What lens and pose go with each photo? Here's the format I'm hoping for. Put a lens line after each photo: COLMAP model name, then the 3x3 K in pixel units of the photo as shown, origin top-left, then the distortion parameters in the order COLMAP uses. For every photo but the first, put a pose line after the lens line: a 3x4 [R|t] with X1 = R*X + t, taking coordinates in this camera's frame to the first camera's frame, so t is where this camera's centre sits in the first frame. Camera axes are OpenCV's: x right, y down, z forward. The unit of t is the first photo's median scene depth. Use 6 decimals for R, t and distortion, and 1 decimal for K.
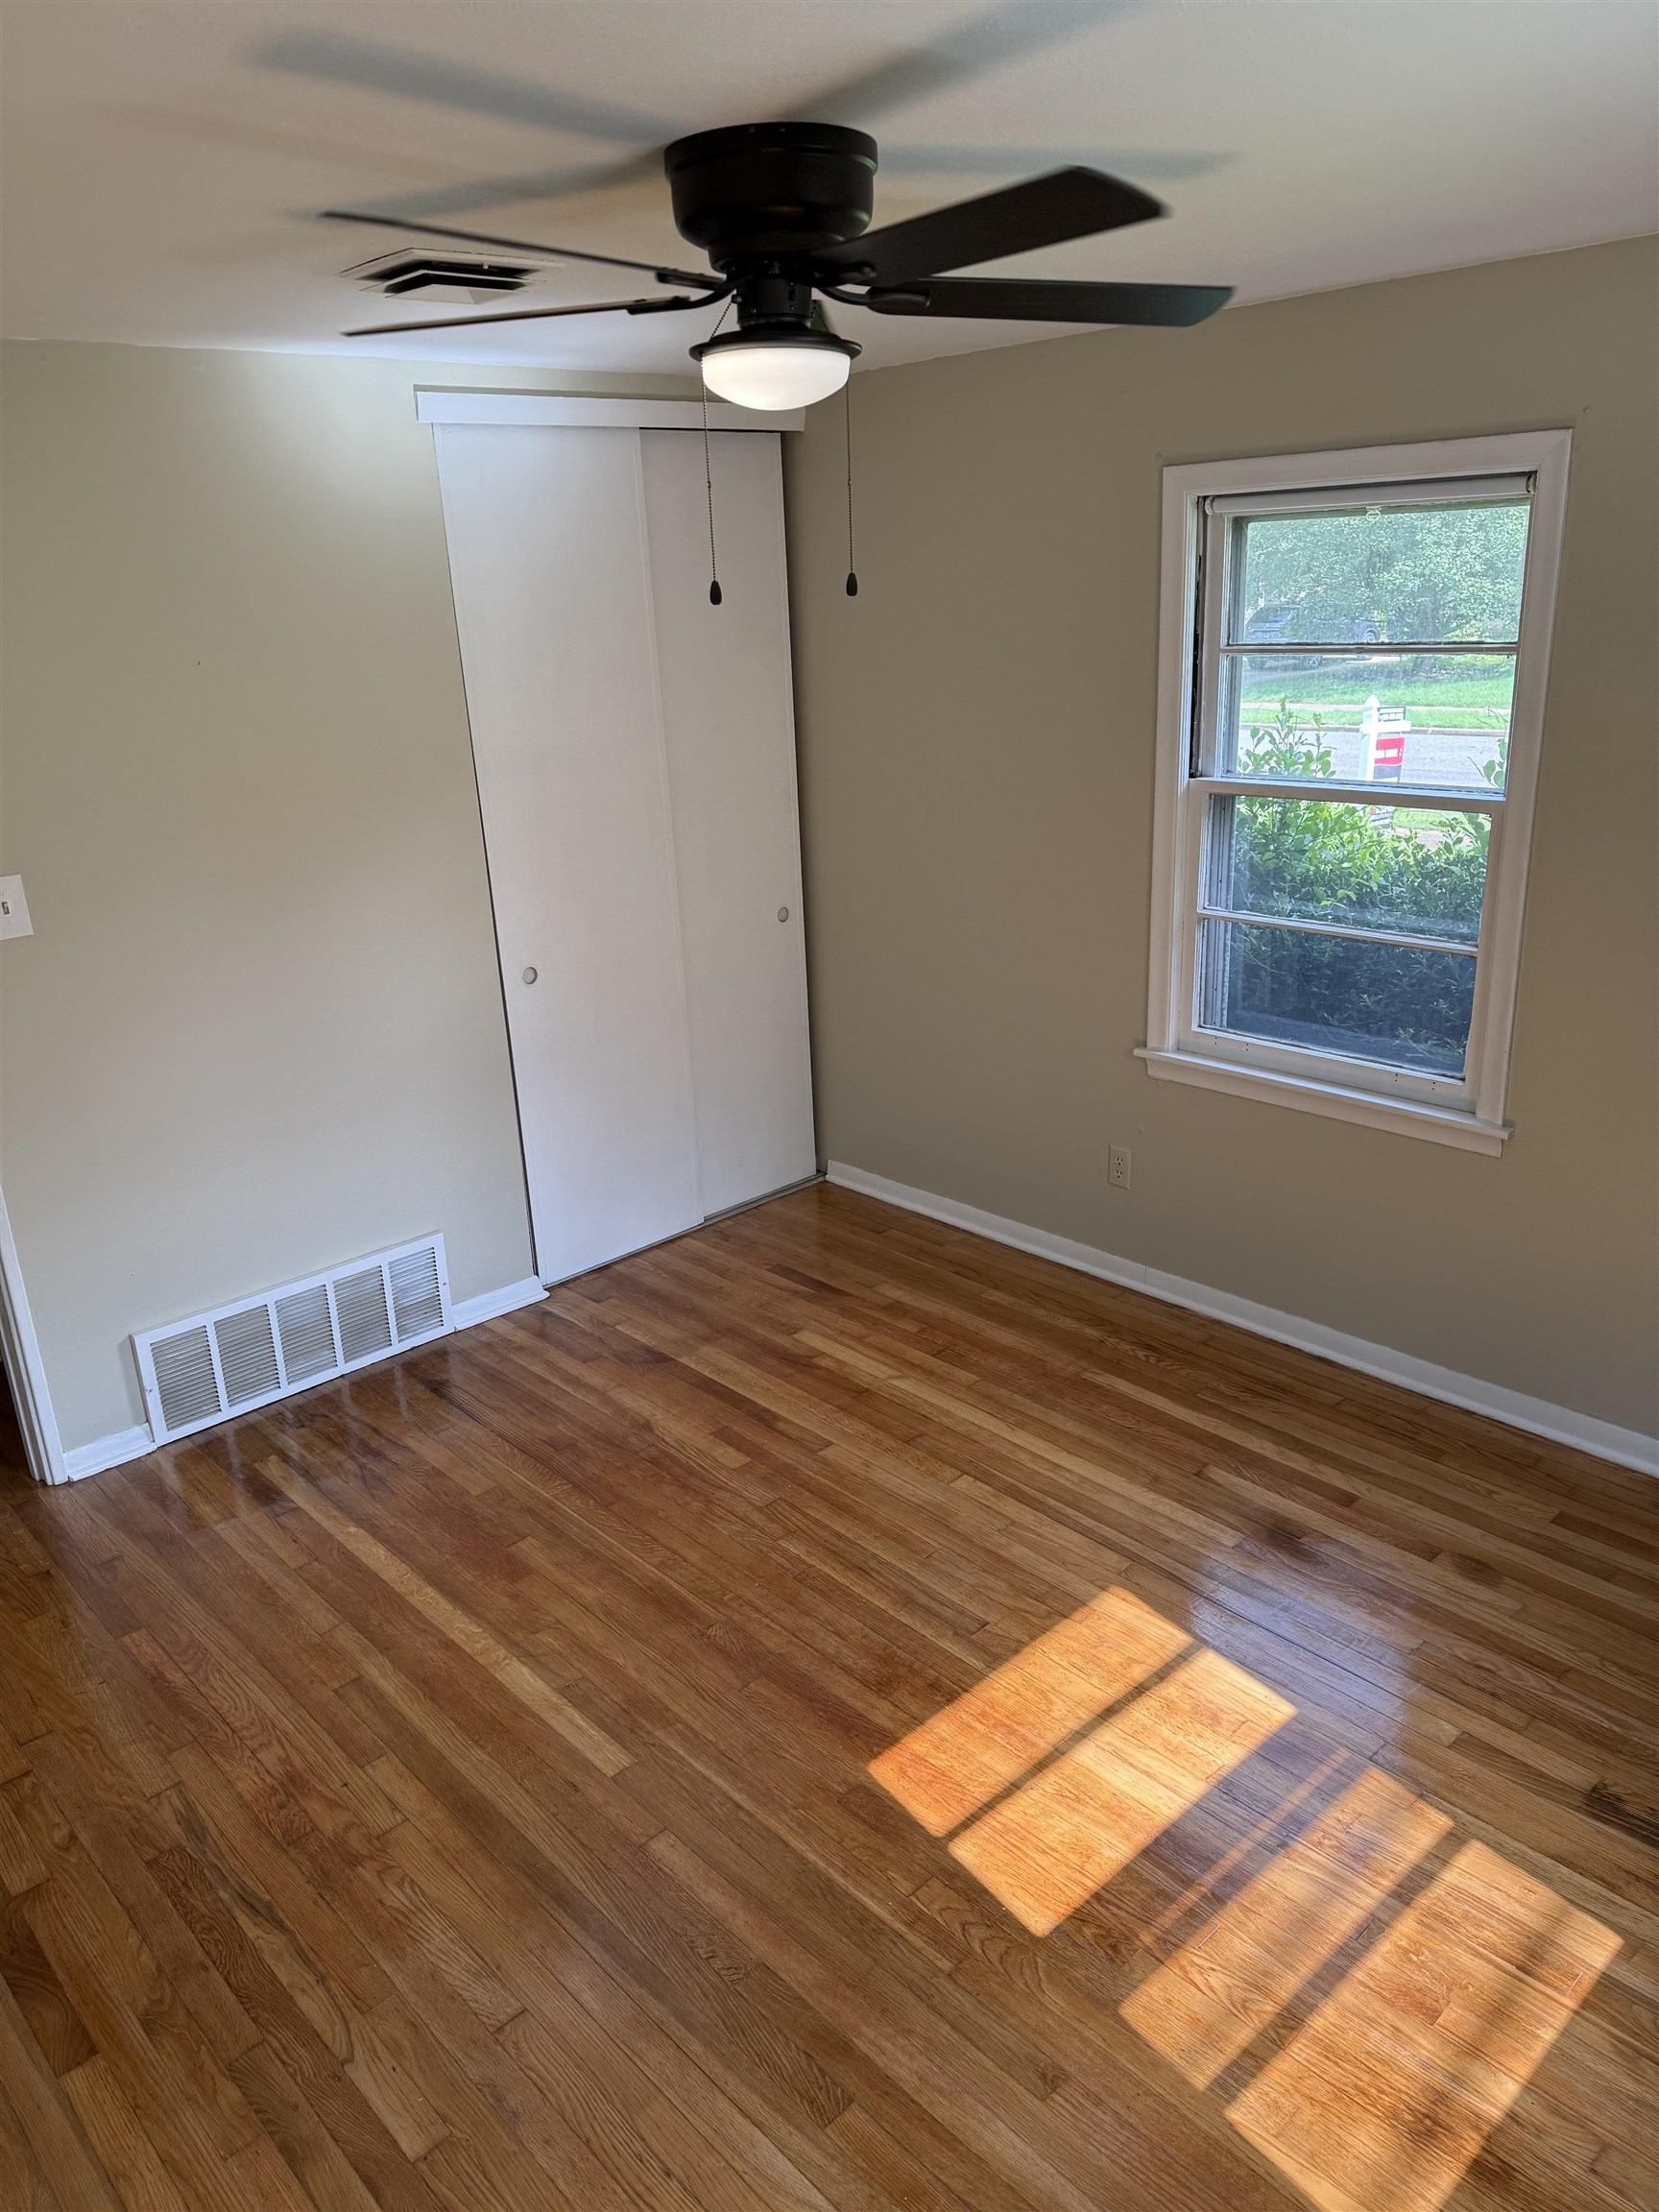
lens RADIAL K [[1541.8, 0, 819.6], [0, 1541.8, 1099.8], [0, 0, 1]] dist [0.070562, -0.088526]
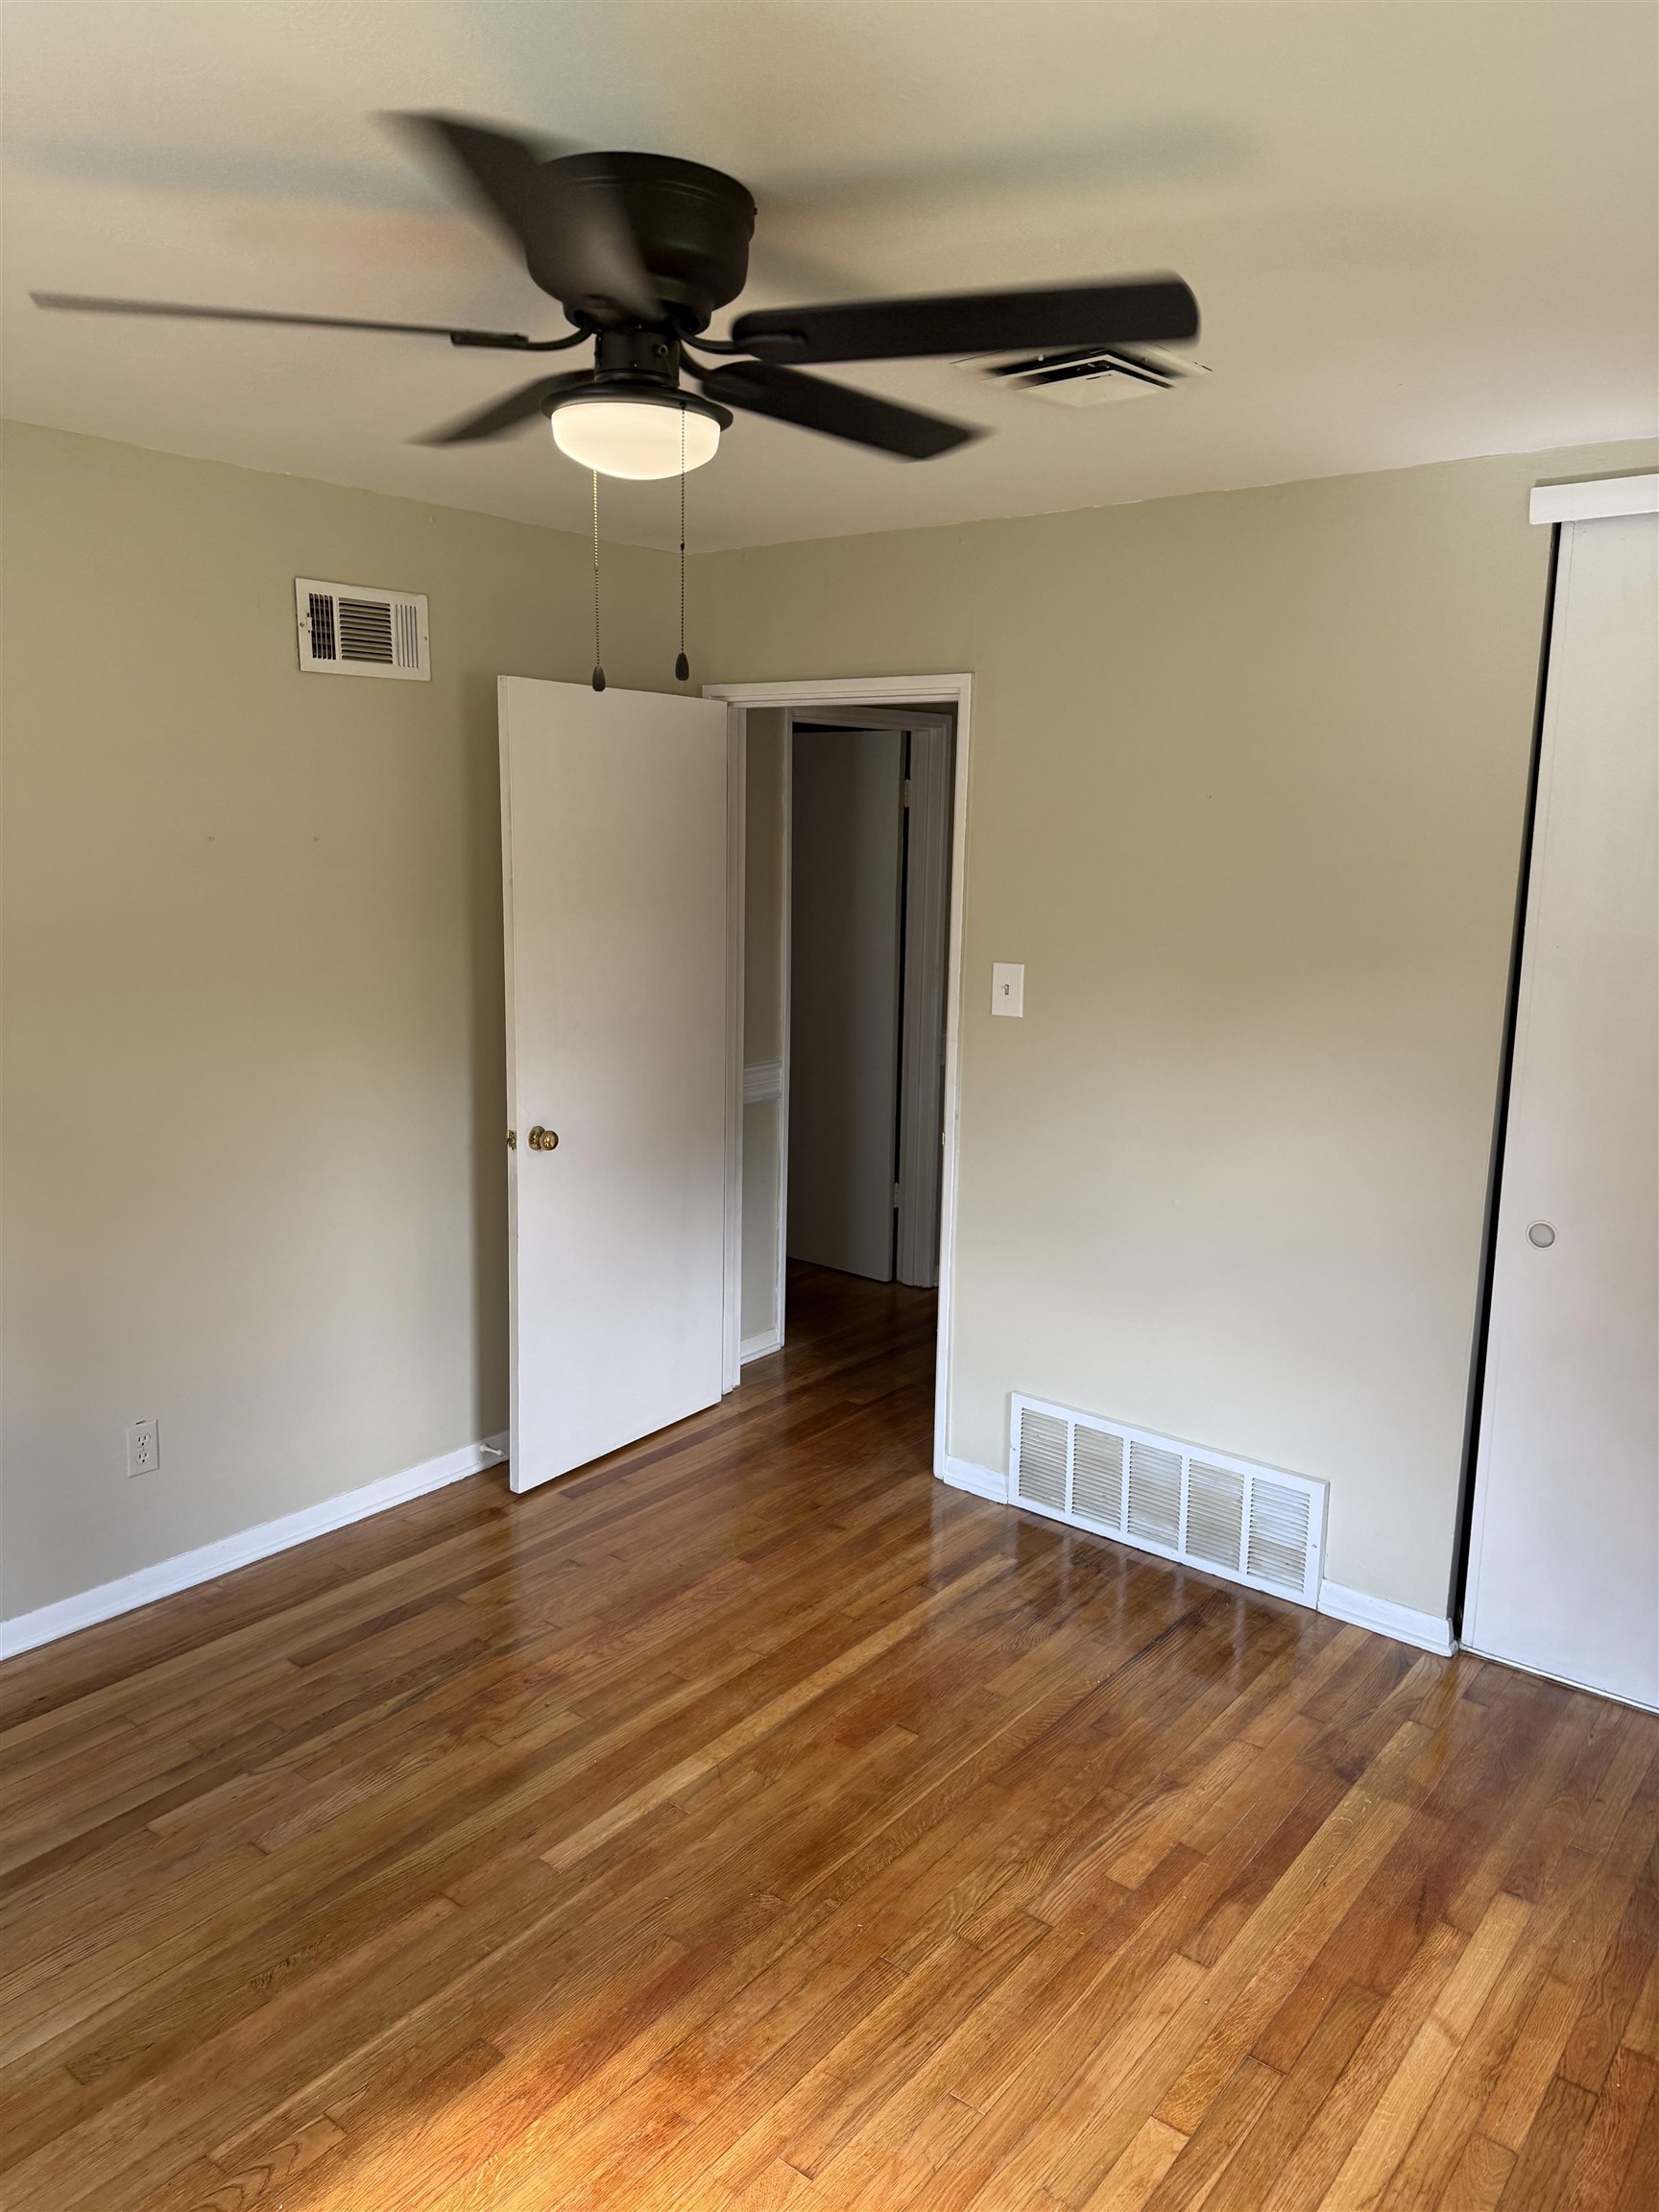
lens RADIAL K [[1588.3, 0, 833.0], [0, 1588.3, 1141.4], [0, 0, 1]] dist [0.048391, -0.034804]
pose [[0.142767, 0.254351, -0.956516, 0.639311], [-0.339794, 0.920274, 0.193997, -0.208638], [0.929601, 0.297322, 0.217812, 0.696304]]
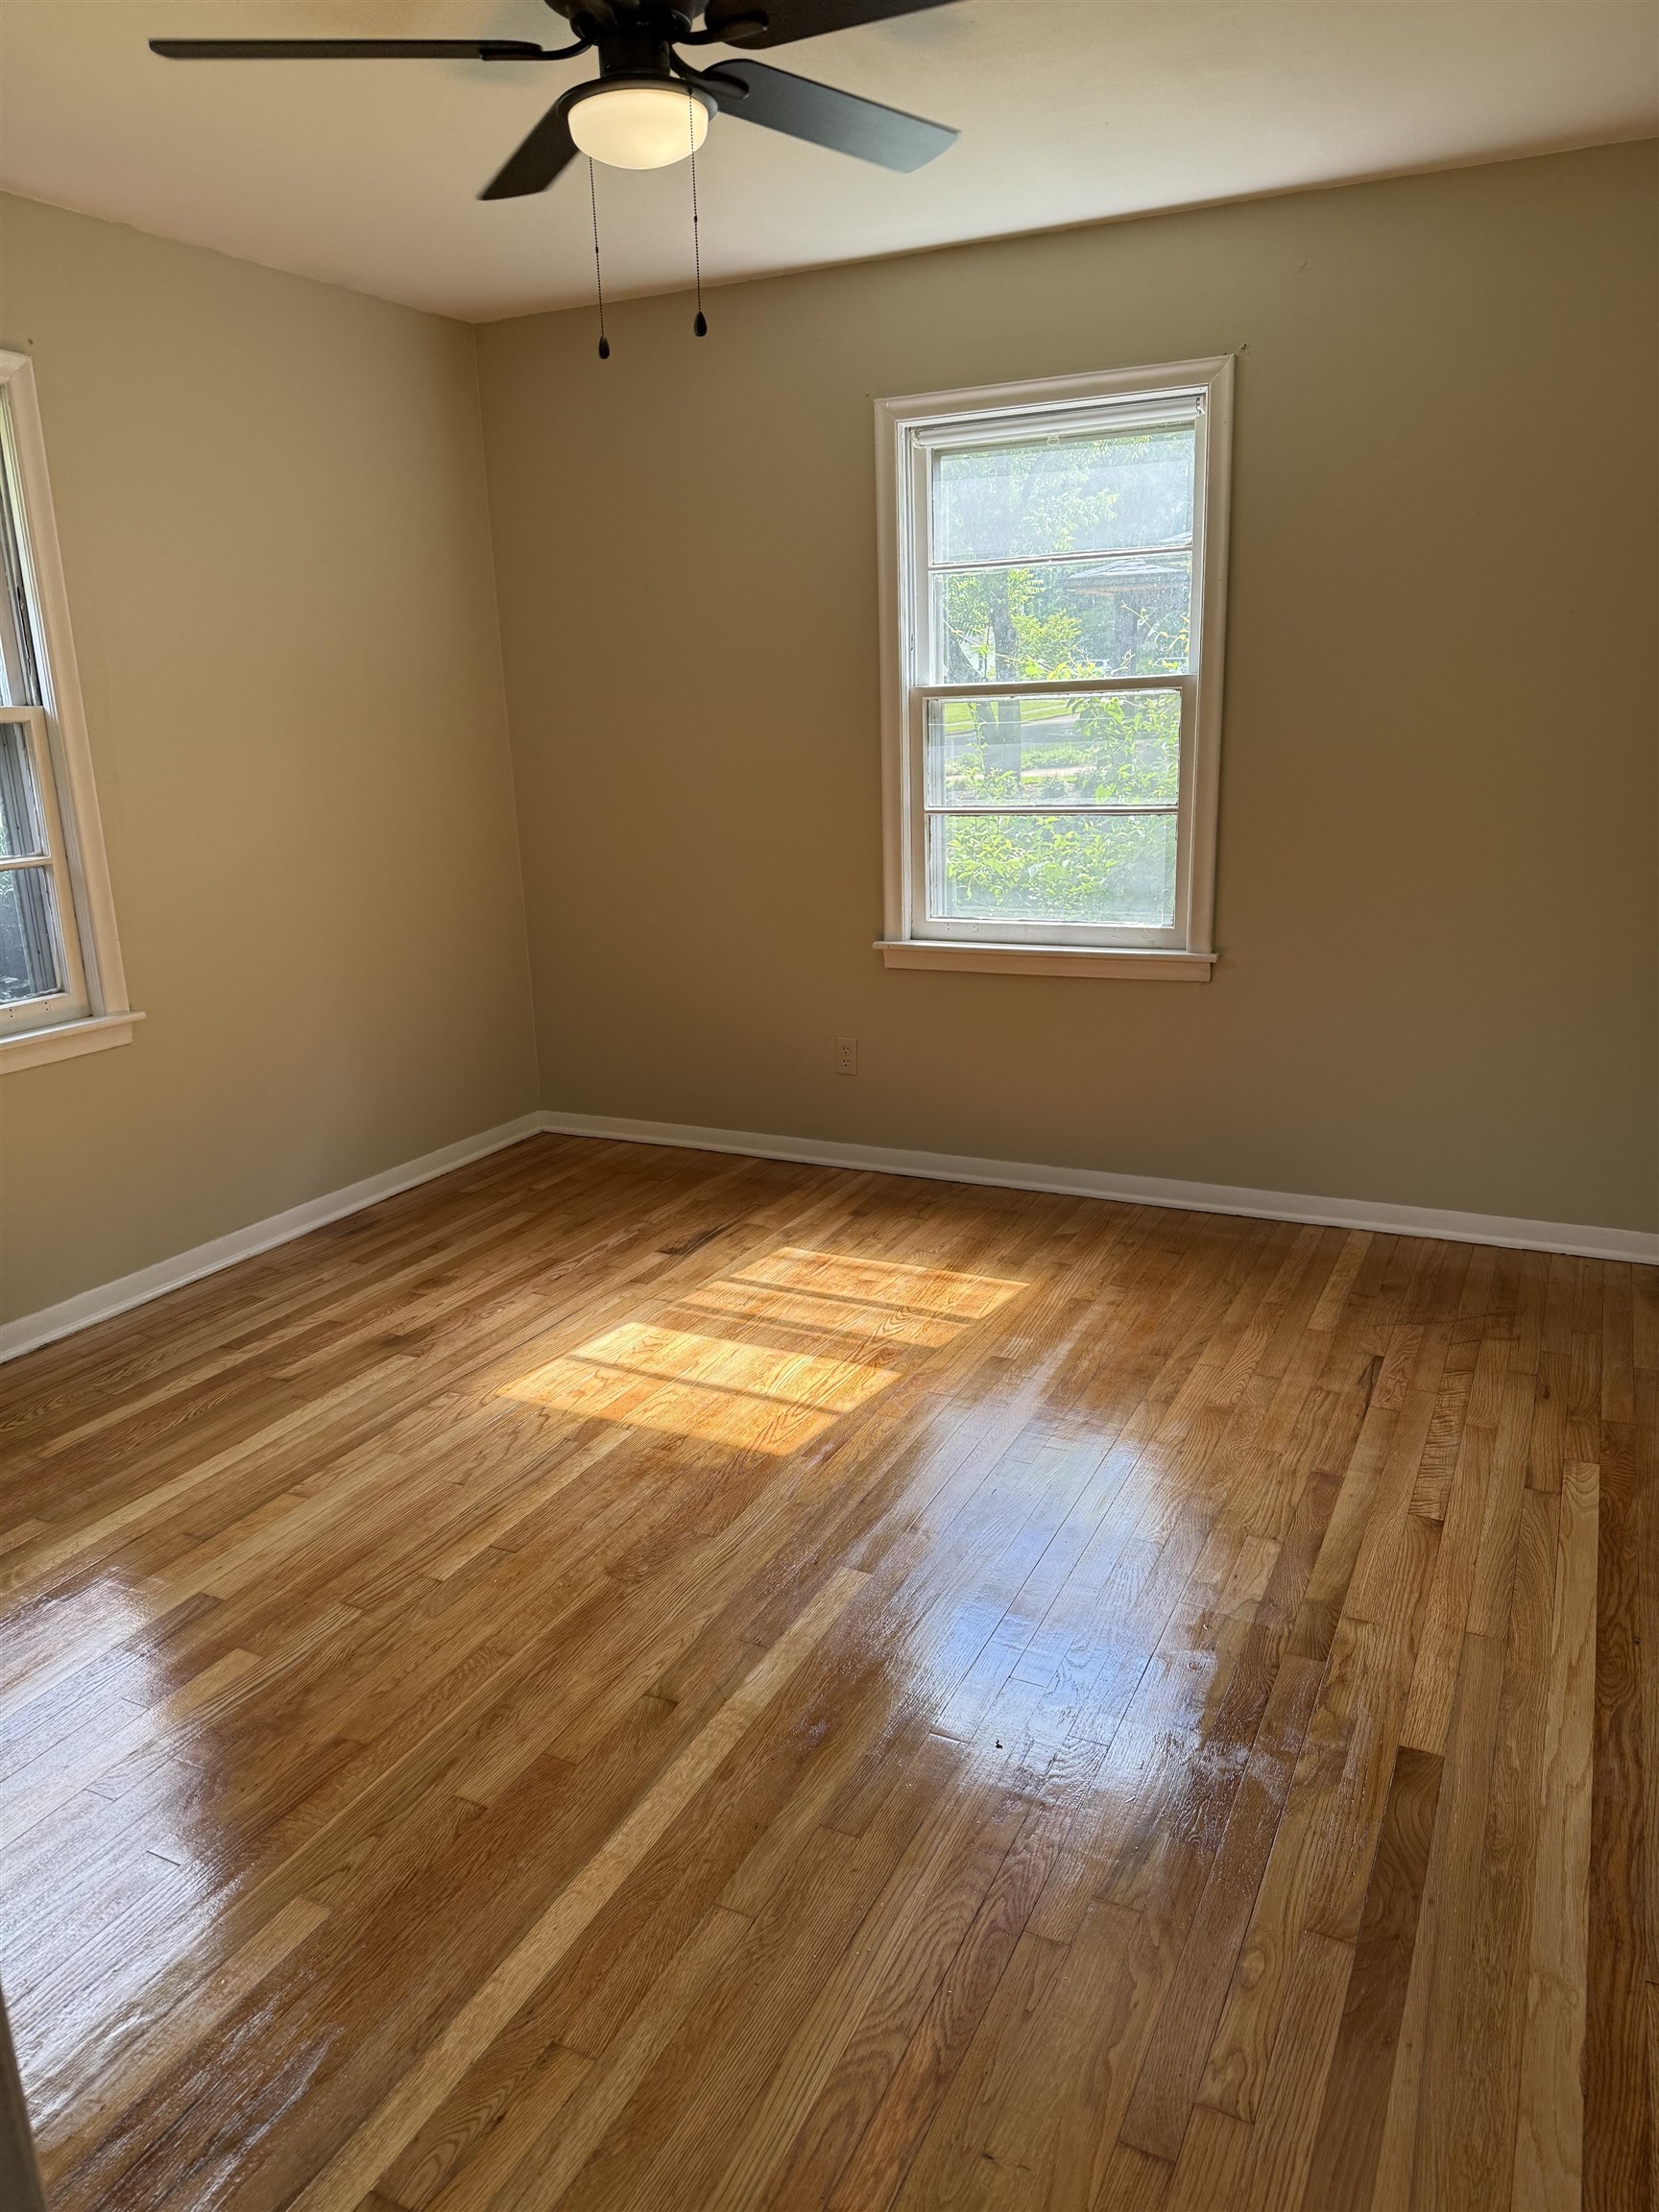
lens RADIAL K [[1541.8, 0, 819.6], [0, 1541.8, 1099.8], [0, 0, 1]] dist [0.070562, -0.088526]
pose [[-0.347147, -0.191347, 0.918082, -0.804353], [0.344537, 0.884482, 0.314621, -0.114689], [-0.872229, 0.425533, -0.241119, 0.966931]]
